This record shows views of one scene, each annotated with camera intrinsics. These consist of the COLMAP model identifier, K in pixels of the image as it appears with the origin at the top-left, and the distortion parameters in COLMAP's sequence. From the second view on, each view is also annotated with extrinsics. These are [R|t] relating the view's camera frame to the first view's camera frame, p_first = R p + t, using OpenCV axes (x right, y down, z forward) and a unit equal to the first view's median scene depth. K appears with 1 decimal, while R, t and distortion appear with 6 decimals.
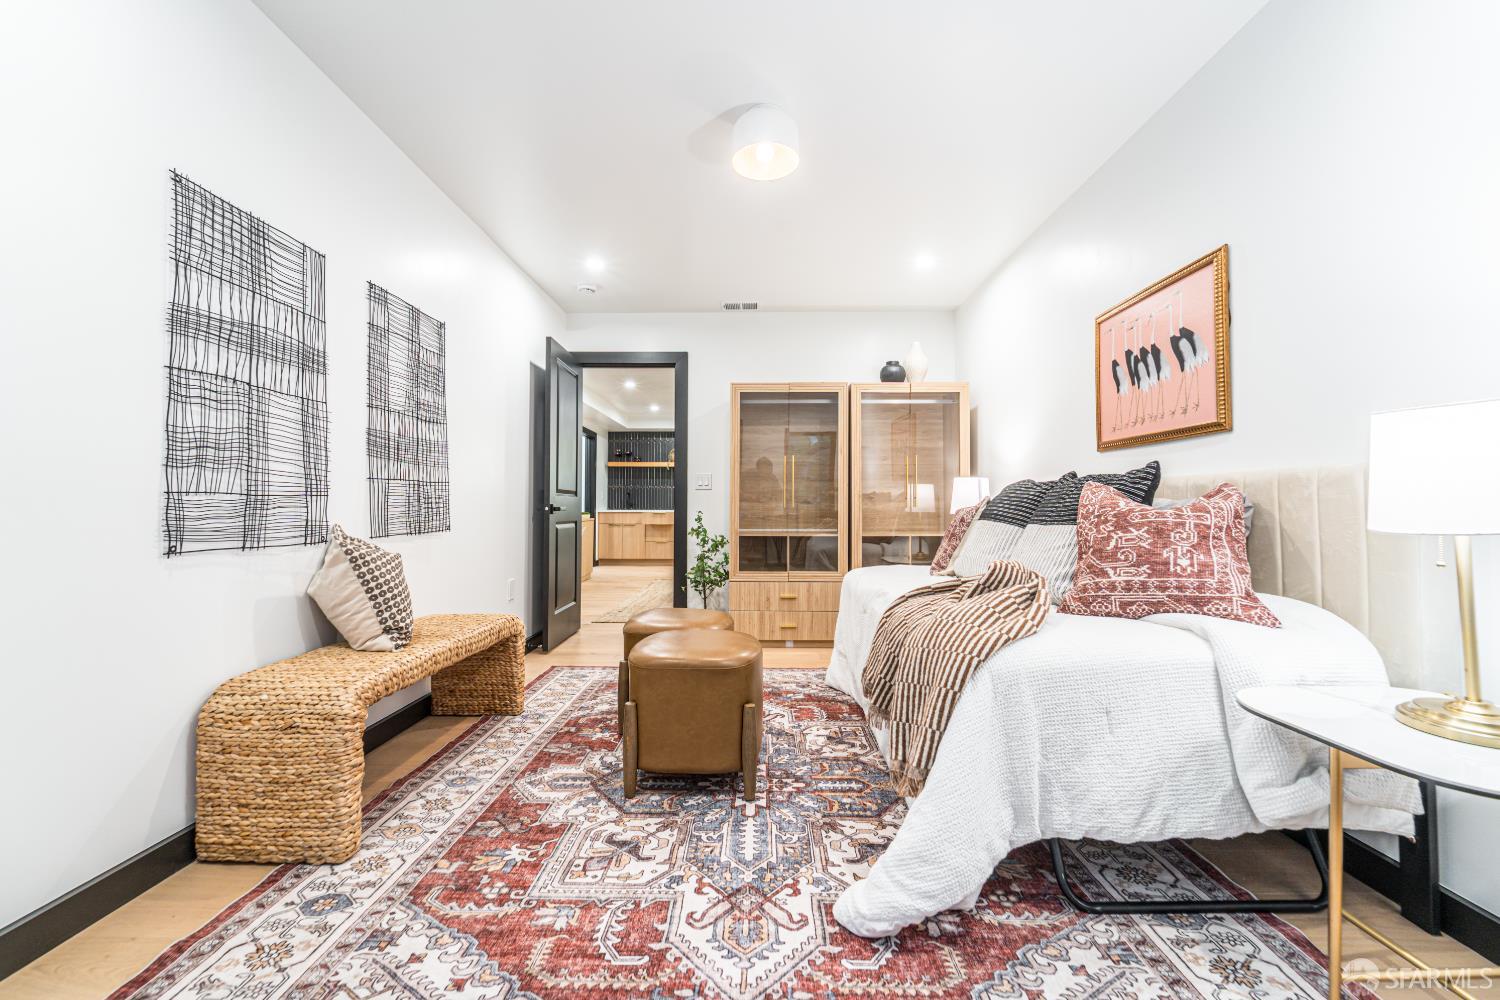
lens RADIAL K [[605.1, 0, 749.4], [0, 605.1, 498.2], [0, 0, 1]] dist [0.001048, -0.001220]
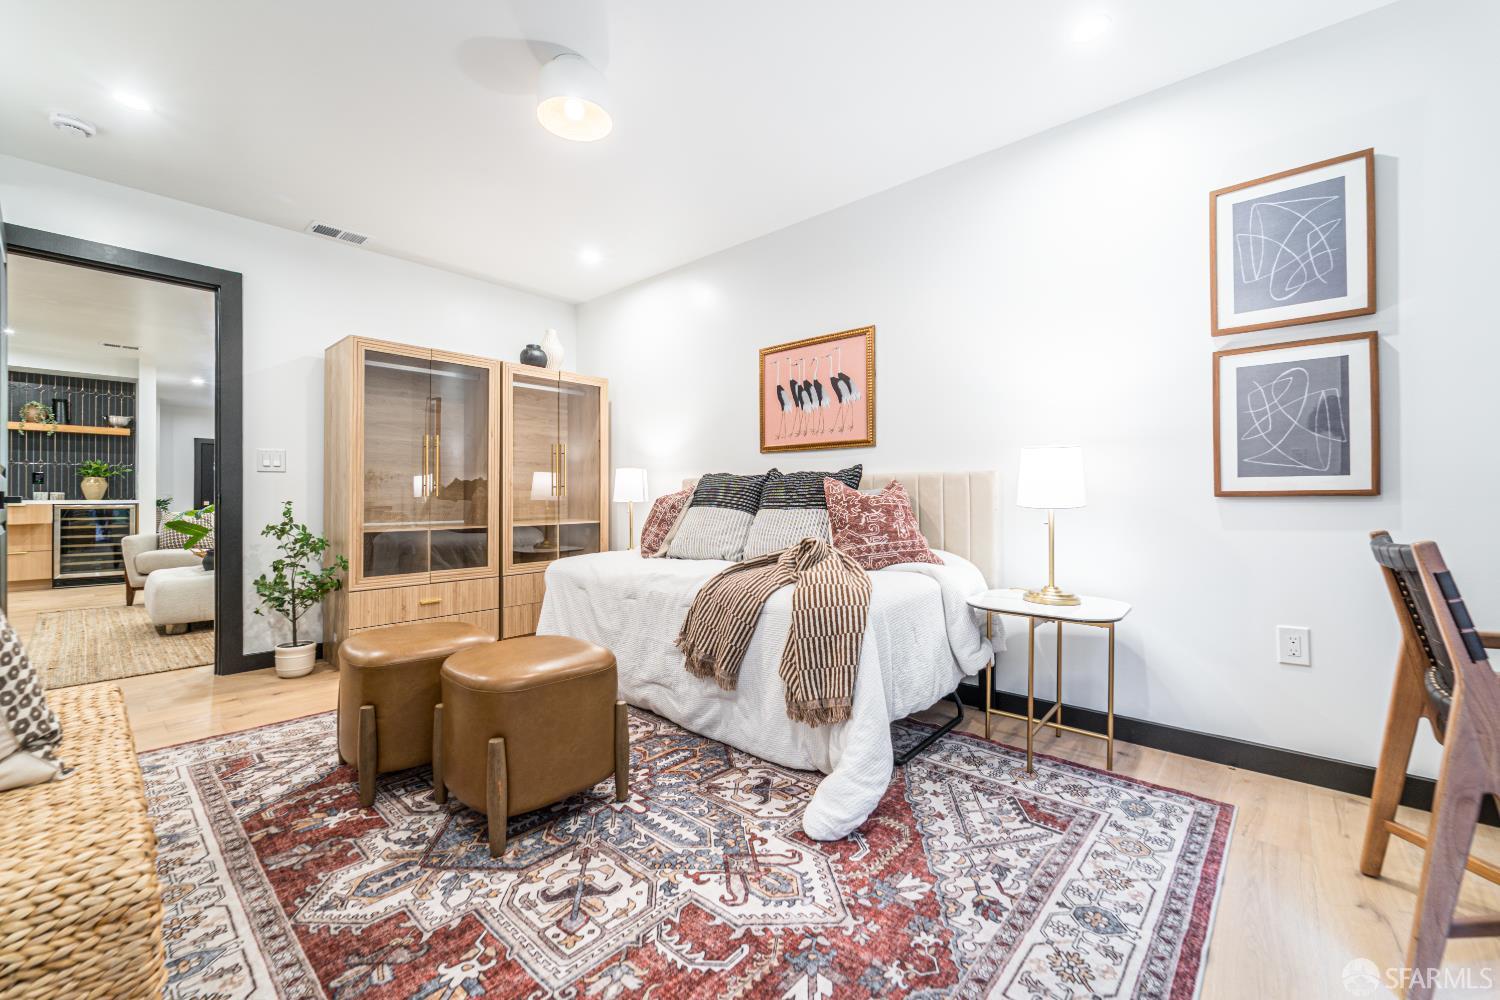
lens RADIAL K [[605.1, 0, 748.5], [0, 605.1, 497.4], [0, 0, 1]] dist [0.001048, -0.001220]
pose [[0.653049, -0.004239, 0.757304, -0.586324], [-0.009865, 0.999852, 0.014104, 0.001337], [-0.757252, -0.016681, 0.652910, 0.224588]]
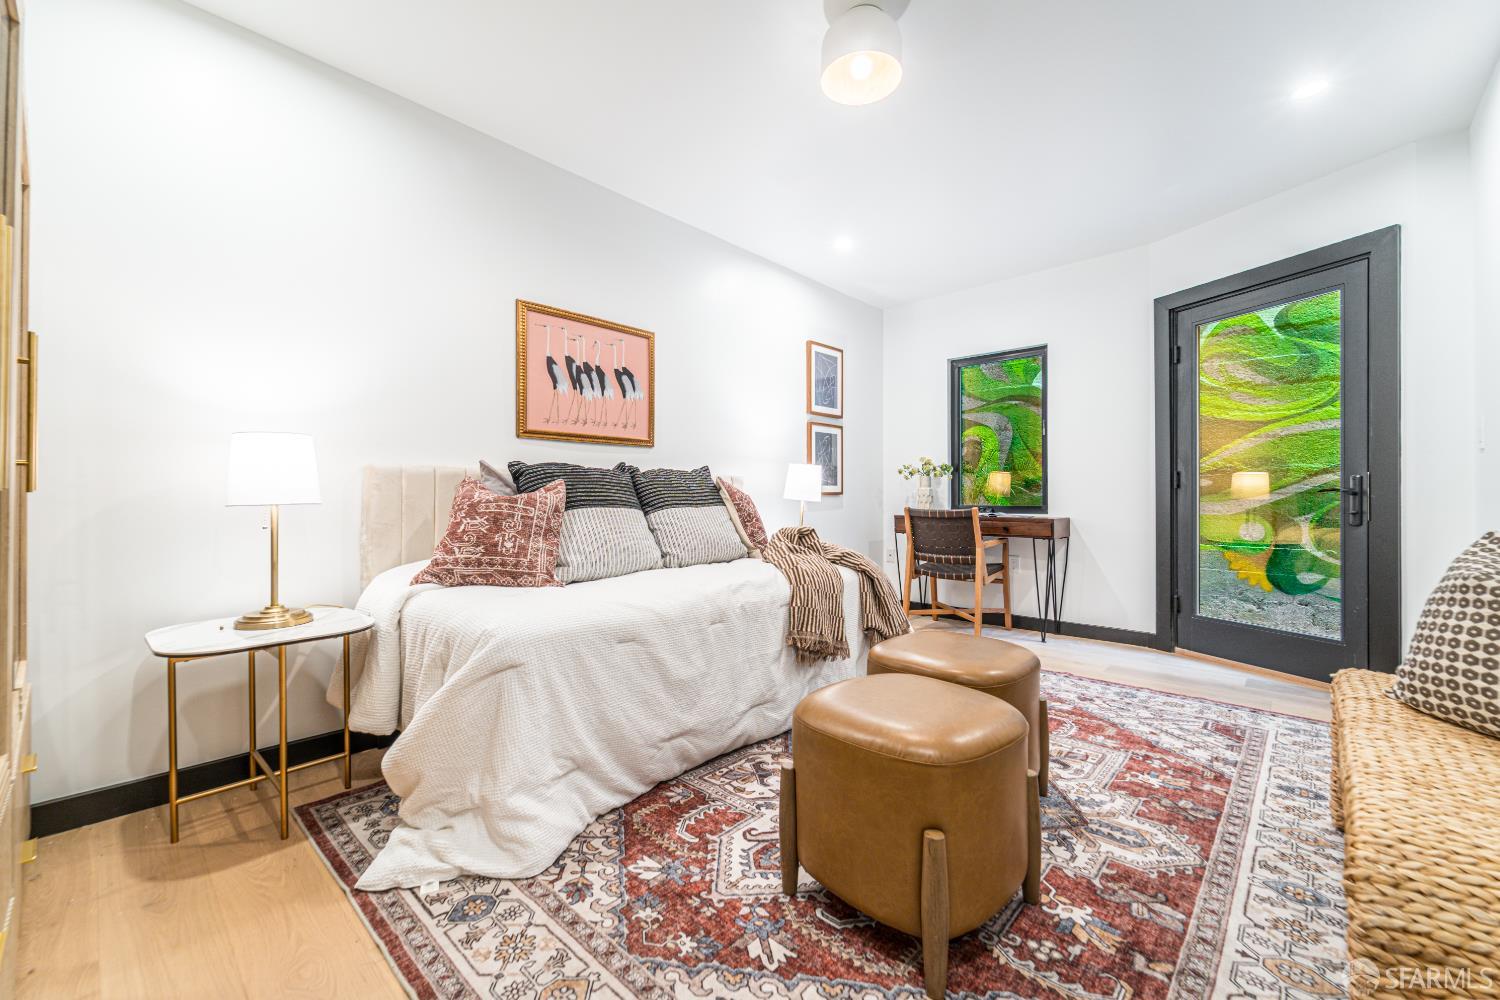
lens RADIAL K [[605.1, 0, 755.9], [0, 605.1, 494.6], [0, 0, 1]] dist [0.001048, -0.001220]
pose [[-0.748657, 0.004367, 0.662943, -0.493257], [-0.007415, 0.999861, -0.014961, 0.038794], [-0.662916, -0.016116, -0.748520, 2.008494]]
